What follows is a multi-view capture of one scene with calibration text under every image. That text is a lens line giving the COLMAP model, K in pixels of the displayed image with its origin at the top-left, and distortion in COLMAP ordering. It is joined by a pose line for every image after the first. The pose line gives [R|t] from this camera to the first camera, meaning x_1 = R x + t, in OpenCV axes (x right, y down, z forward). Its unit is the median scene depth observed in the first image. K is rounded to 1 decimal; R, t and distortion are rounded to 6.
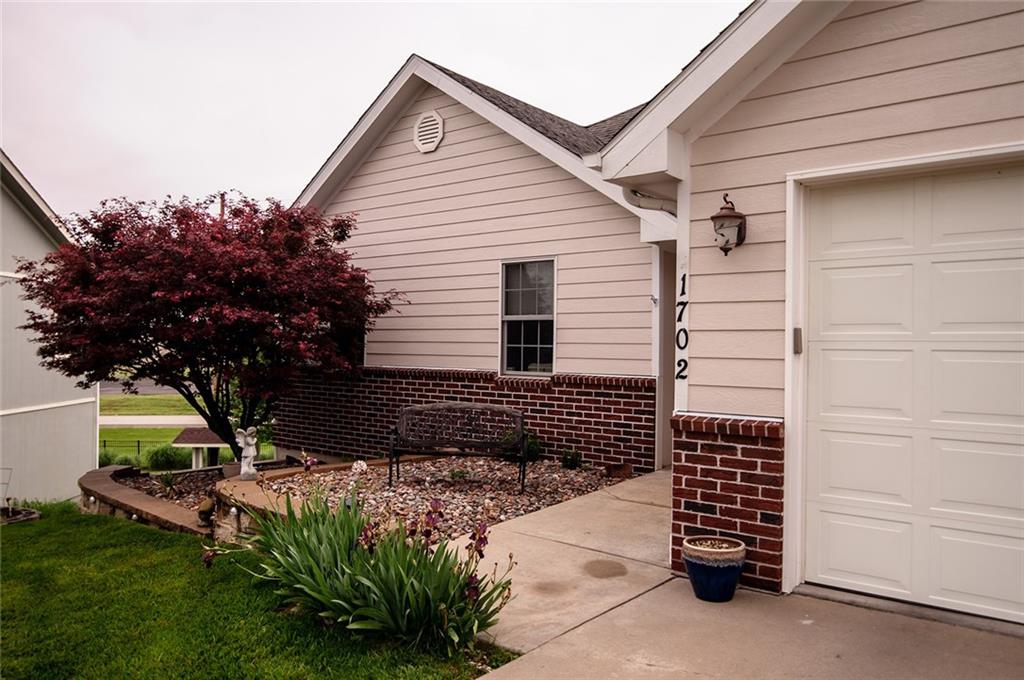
lens RADIAL K [[757.4, 0, 512.0], [0, 757.4, 340.0], [0, 0, 1]] dist [0.000956, 0.001707]
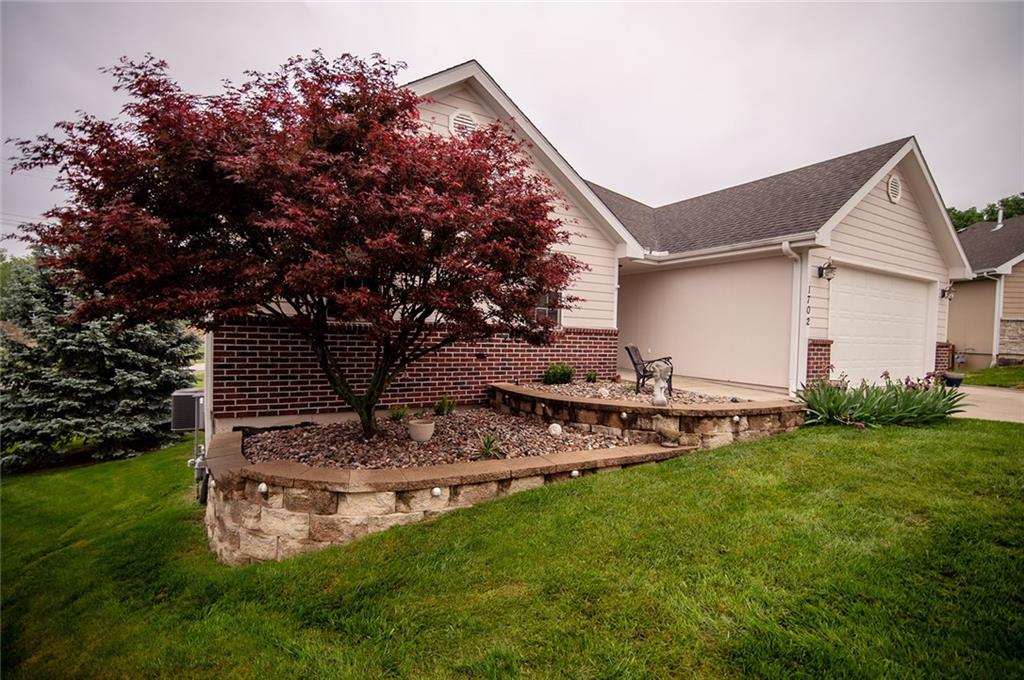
lens RADIAL K [[466.7, 0, 512.0], [0, 466.7, 340.0], [0, 0, 1]] dist [-0.019908, 0.000288]
pose [[0.363893, -0.013775, 0.931339, -0.891968], [-0.029799, 0.999207, 0.026422, 0.049501], [-0.930964, -0.037368, 0.363194, 0.738836]]
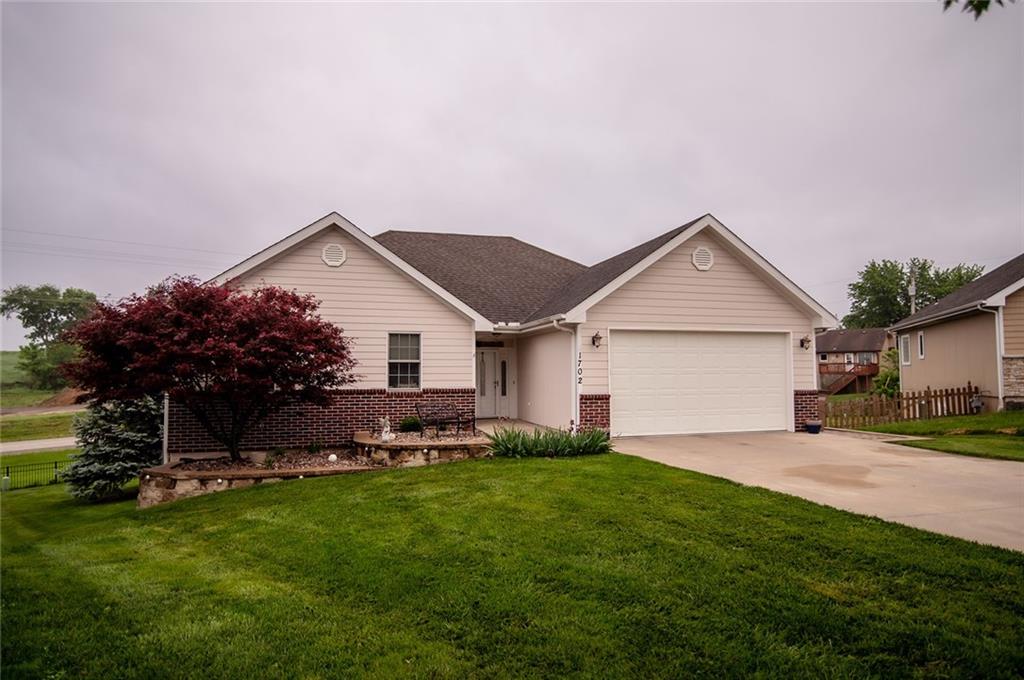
lens RADIAL K [[577.8, 0, 512.0], [0, 577.8, 340.0], [0, 0, 1]] dist [-0.008751, -0.000870]
pose [[0.581062, 0.037181, 0.813010, -1.095509], [0.005000, 0.998774, -0.049250, -0.008555], [-0.813844, 0.032682, 0.580163, -0.130929]]
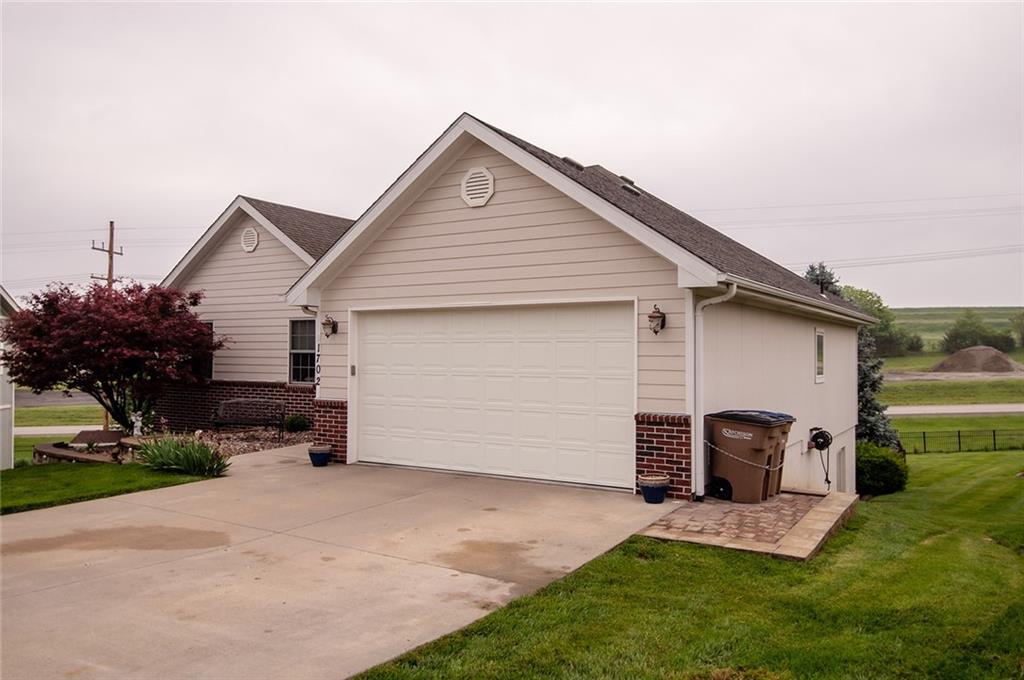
lens RADIAL K [[771.9, 0, 512.0], [0, 771.9, 340.0], [0, 0, 1]] dist [0.004437, -0.001130]
pose [[0.993018, -0.004473, 0.117880, 0.302652], [0.005517, 0.999948, -0.008531, -0.039202], [-0.117836, 0.009122, 0.992991, -0.878614]]
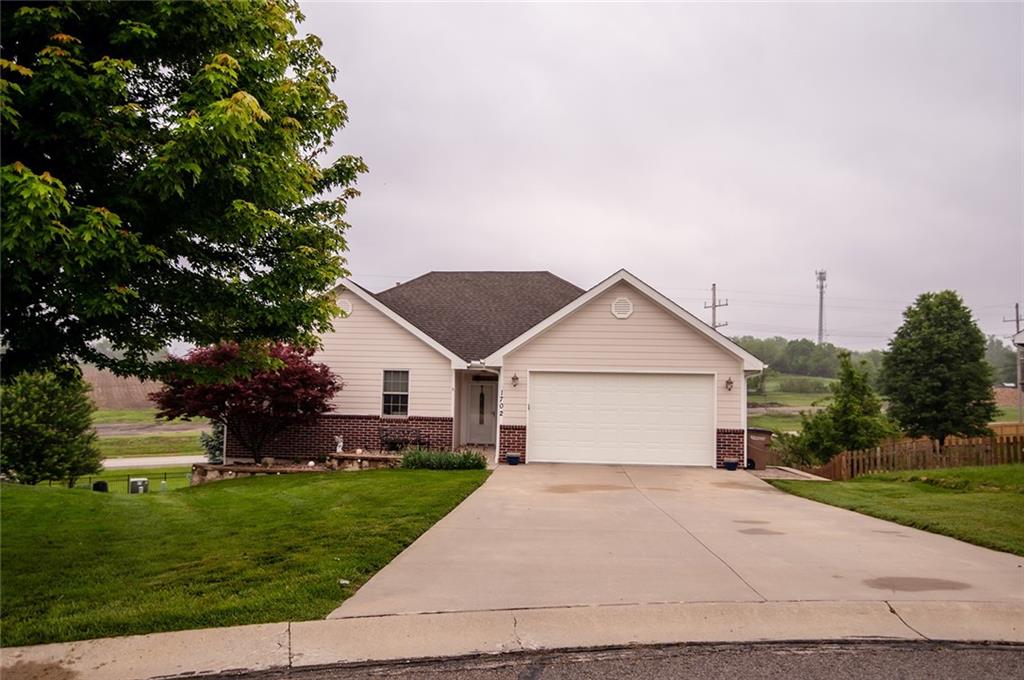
lens RADIAL K [[771.9, 0, 512.6], [0, 771.9, 336.2], [0, 0, 1]] dist [0.002065, 0.001779]
pose [[0.823937, 0.051805, 0.564309, -1.123963], [-0.015593, 0.997508, -0.068806, -0.048649], [-0.566468, 0.047893, 0.822691, -1.328003]]
